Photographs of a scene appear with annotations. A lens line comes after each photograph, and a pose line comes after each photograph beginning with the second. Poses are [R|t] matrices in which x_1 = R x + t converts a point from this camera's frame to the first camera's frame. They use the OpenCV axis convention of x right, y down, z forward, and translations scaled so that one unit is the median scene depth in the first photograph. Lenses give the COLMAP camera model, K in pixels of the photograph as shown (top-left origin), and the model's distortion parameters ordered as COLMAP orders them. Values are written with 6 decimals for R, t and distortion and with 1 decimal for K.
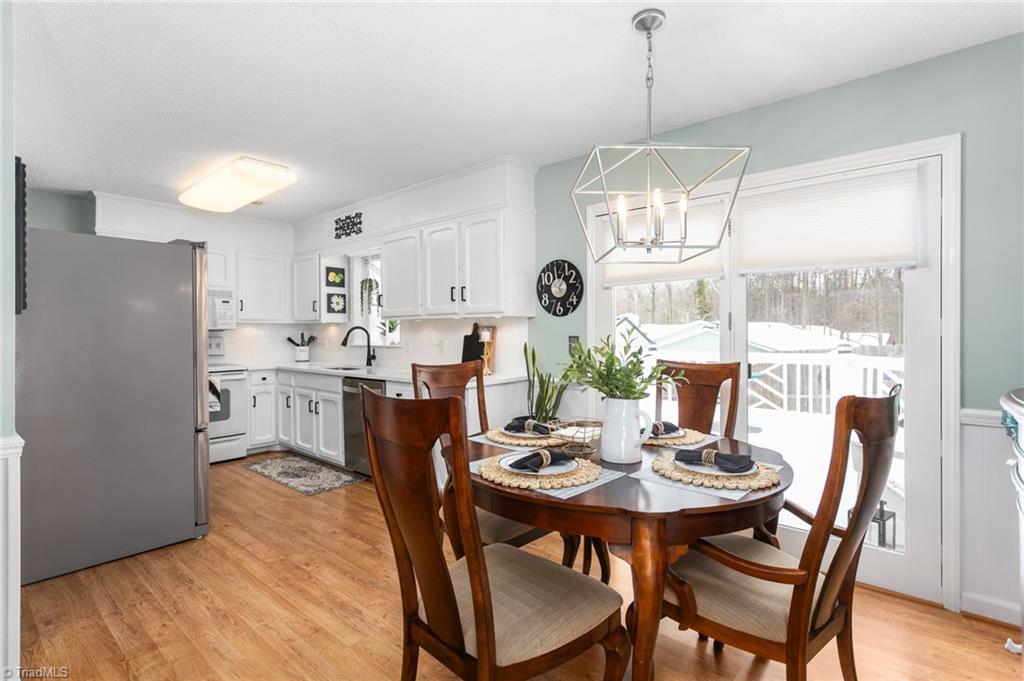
lens RADIAL K [[488.0, 0, 515.4], [0, 488.0, 340.8], [0, 0, 1]] dist [-0.002527, 0.010997]
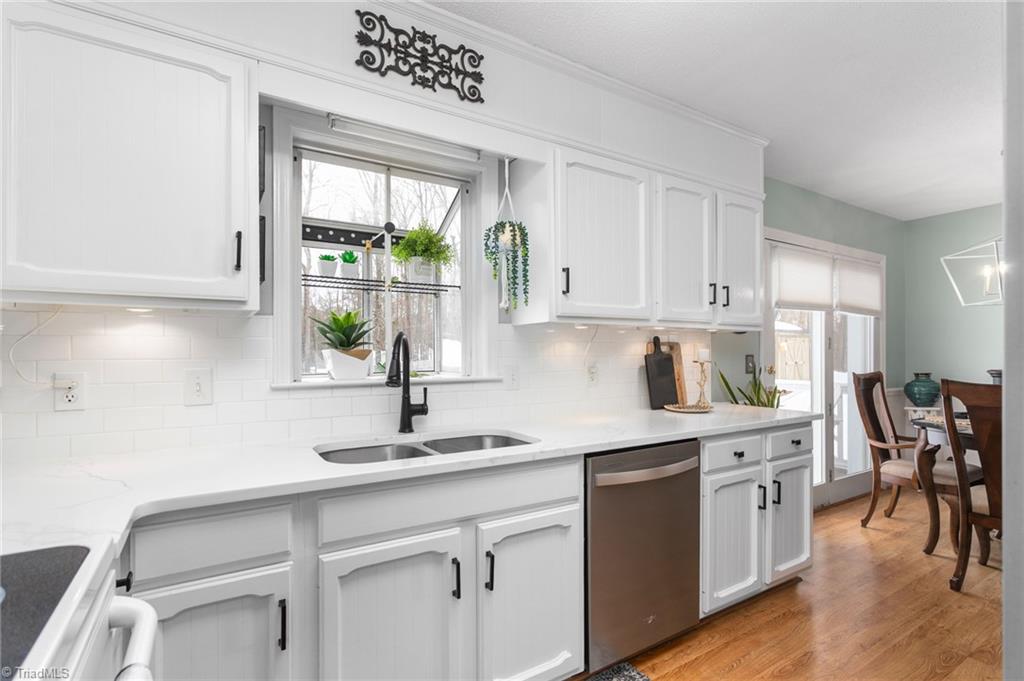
lens RADIAL K [[493.9, 0, 528.5], [0, 493.9, 355.2], [0, 0, 1]] dist [-0.003331, 0.007648]
pose [[0.289995, -0.003985, 0.957020, -0.930604], [0.013922, 0.999903, -0.000055, -0.014355], [-0.956927, 0.013339, 0.290022, 1.123374]]
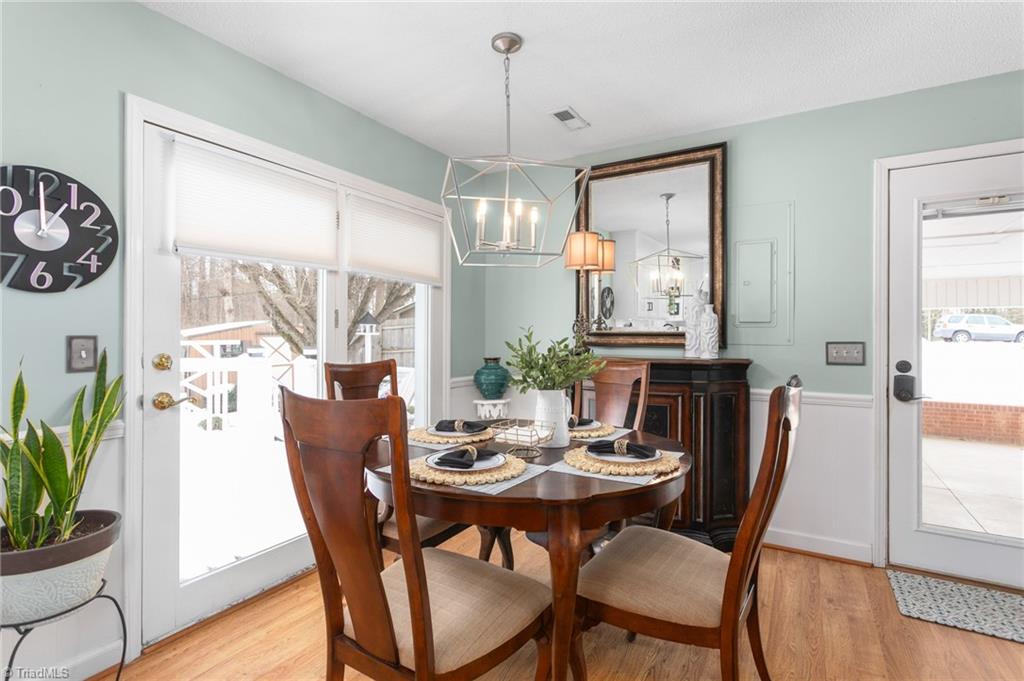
lens RADIAL K [[488.0, 0, 515.4], [0, 488.0, 340.8], [0, 0, 1]] dist [-0.002527, 0.010997]
pose [[-0.161539, -0.020046, 0.986663, -0.436197], [0.007471, 0.999740, 0.021535, -0.011631], [-0.986838, 0.010850, -0.161347, 0.639495]]
